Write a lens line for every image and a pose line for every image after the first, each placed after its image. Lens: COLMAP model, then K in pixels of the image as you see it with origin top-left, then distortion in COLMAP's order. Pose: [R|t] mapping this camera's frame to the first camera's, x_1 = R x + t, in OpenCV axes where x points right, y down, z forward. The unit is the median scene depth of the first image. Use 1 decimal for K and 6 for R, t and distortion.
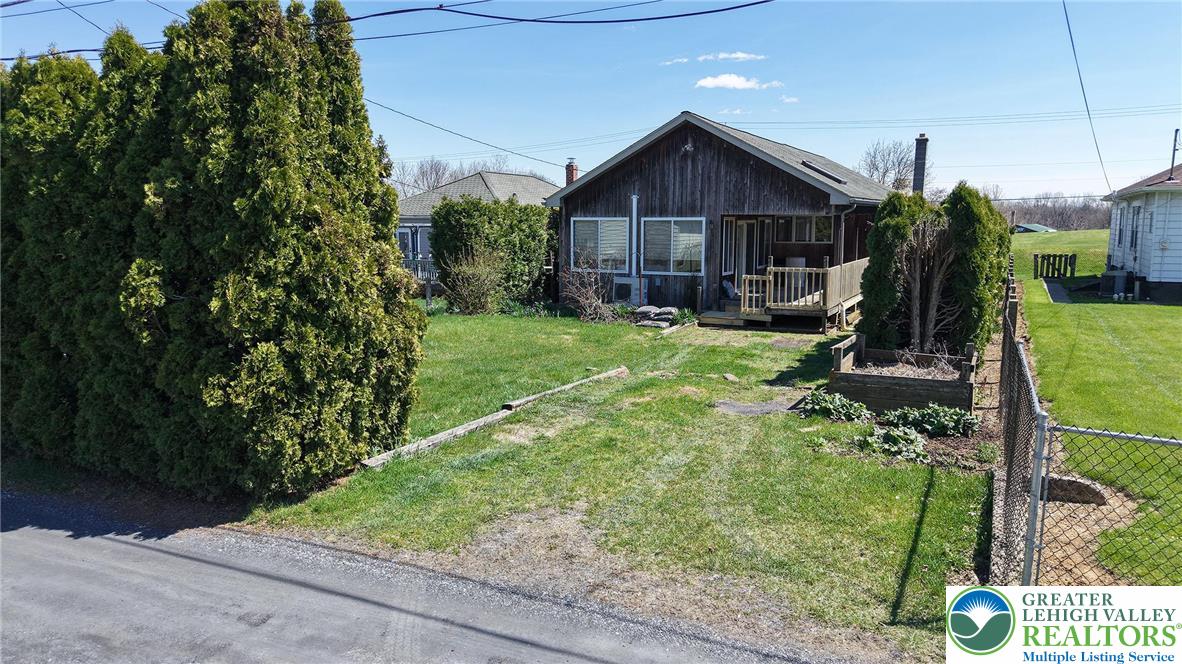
lens RADIAL K [[784.3, 0, 577.7], [0, 784.3, 353.9], [0, 0, 1]] dist [0.059193, -0.000006]
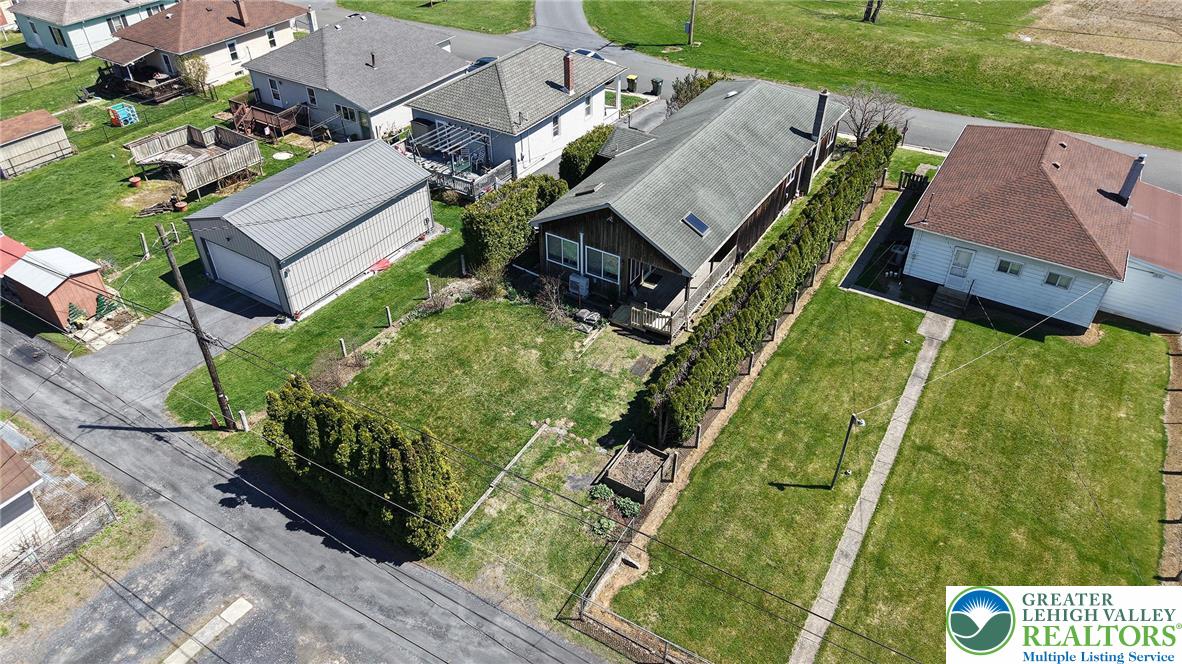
lens RADIAL K [[788.5, 0, 589.3], [0, 788.5, 332.4], [0, 0, 1]] dist [0.029875, -0.035177]
pose [[0.998575, 0.033105, -0.041848, 0.168730], [-0.009787, 0.884595, 0.466258, -0.809001], [0.052454, -0.465184, 0.883658, -0.580505]]
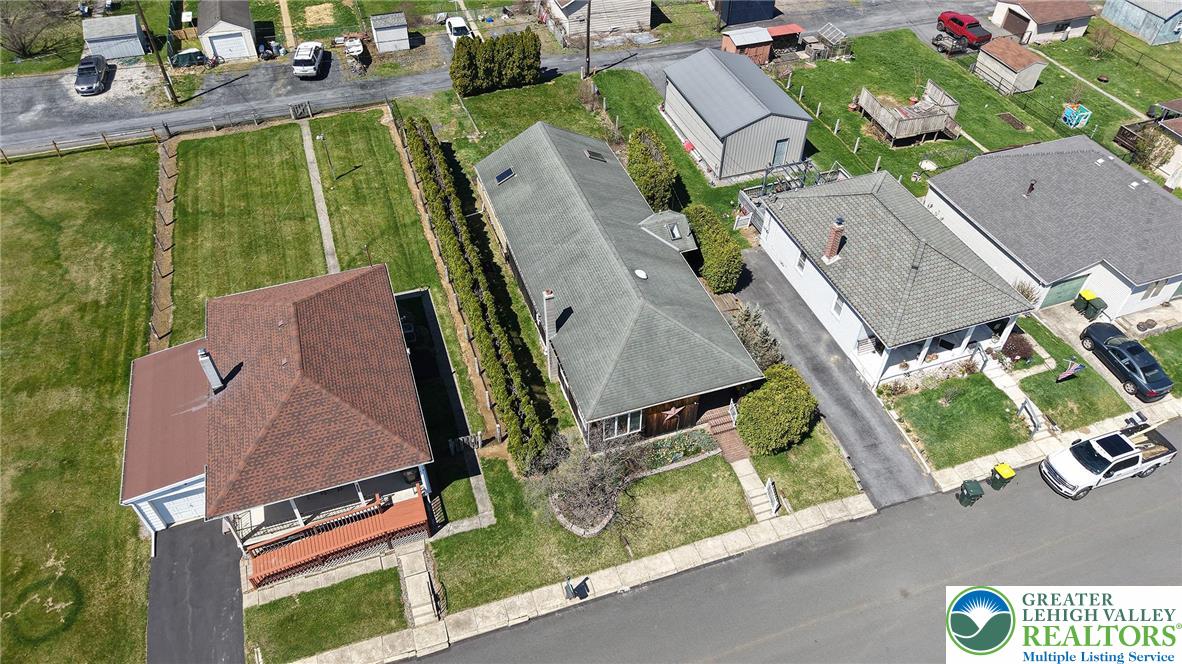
lens RADIAL K [[788.5, 0, 589.3], [0, 788.5, 332.4], [0, 0, 1]] dist [0.029875, -0.035177]
pose [[-0.672270, 0.519480, -0.527440, 1.546982], [-0.127990, 0.620176, 0.773951, -1.694574], [0.729158, 0.587811, -0.350437, 2.216834]]
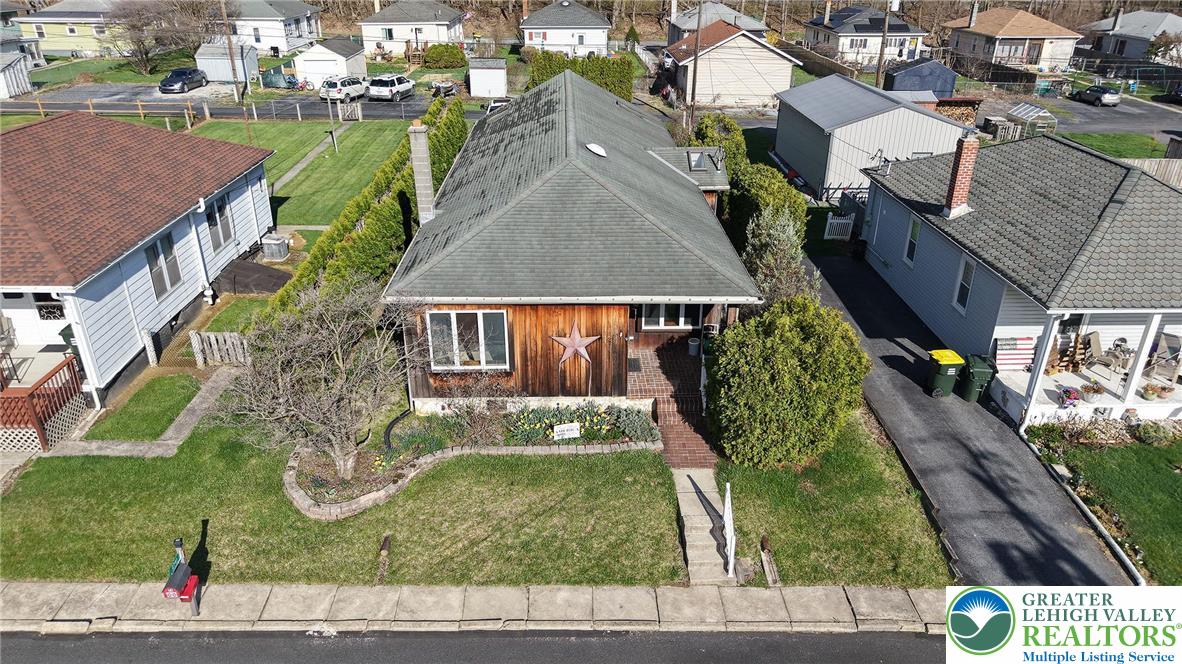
lens RADIAL K [[788.5, 0, 589.3], [0, 788.5, 332.4], [0, 0, 1]] dist [0.029875, -0.035177]
pose [[-0.862656, 0.217292, -0.456738, 0.999002], [-0.090000, 0.822660, 0.561364, -0.792896], [0.497720, 0.525371, -0.690116, 2.465786]]
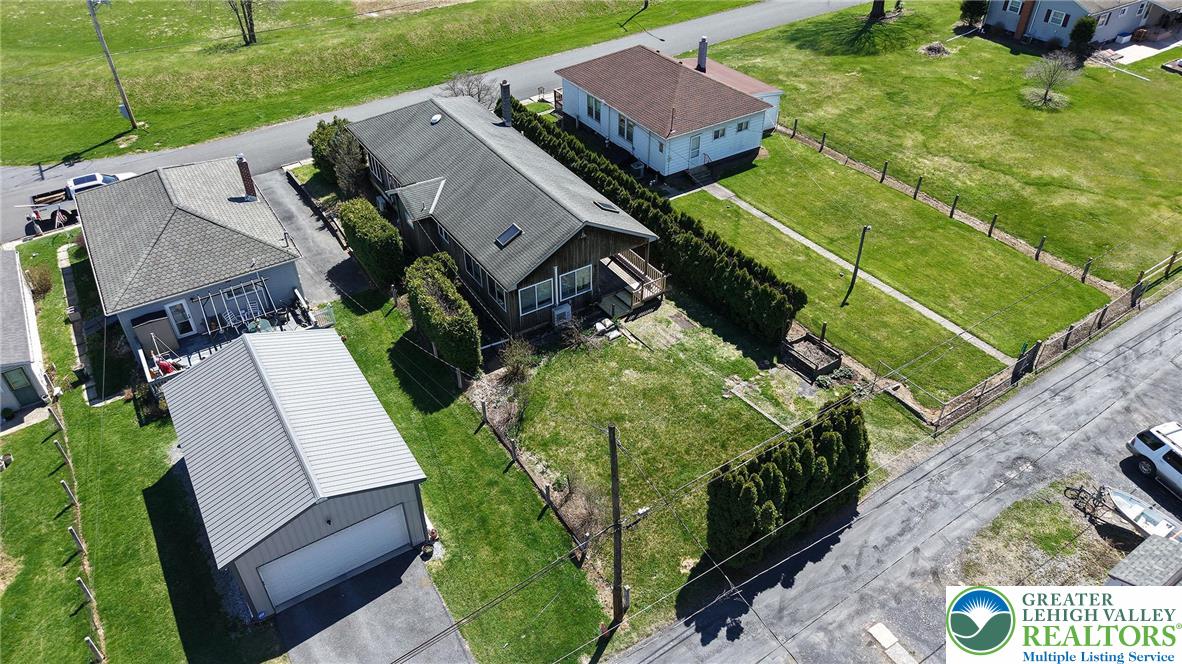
lens RADIAL K [[788.5, 0, 589.3], [0, 788.5, 332.4], [0, 0, 1]] dist [0.029875, -0.035177]
pose [[0.477884, -0.544207, 0.689540, -1.172018], [0.153756, 0.824679, 0.544302, -1.023257], [-0.864862, -0.154092, 0.477776, 0.100074]]
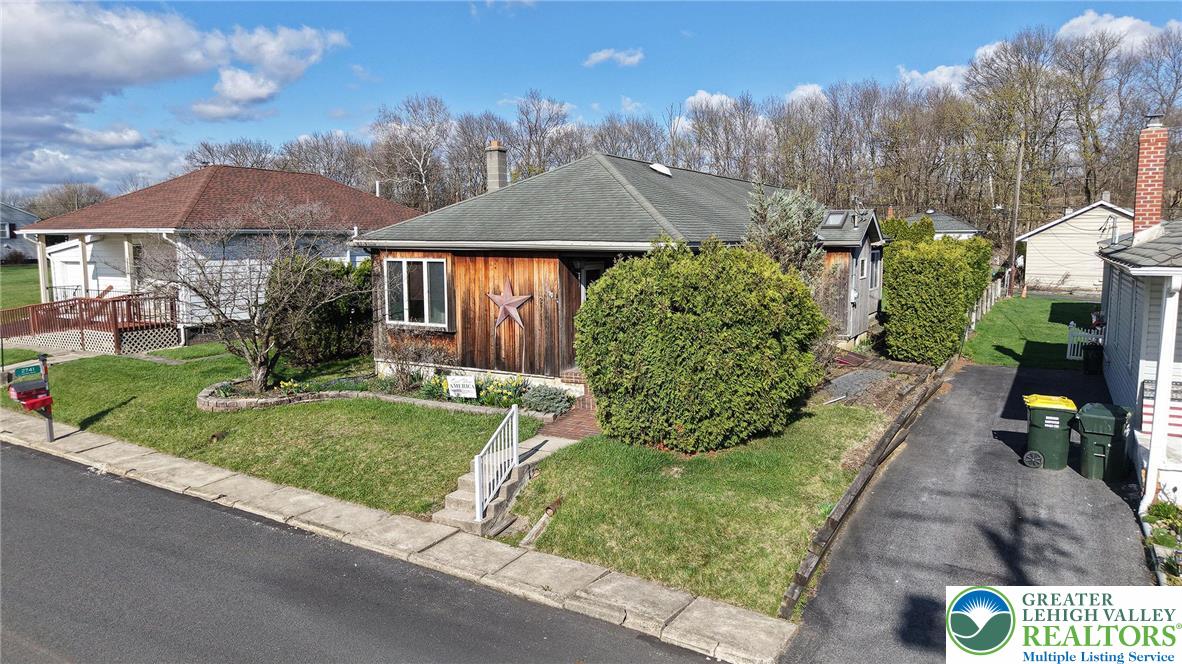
lens RADIAL K [[793.8, 0, 591.0], [0, 793.8, 332.0], [0, 0, 1]] dist [0.006431, -0.002420]
pose [[-0.999736, 0.000944, 0.022975, 0.507655], [0.007460, 0.958425, 0.285247, -0.481902], [-0.021751, 0.285343, -0.958179, 2.623638]]
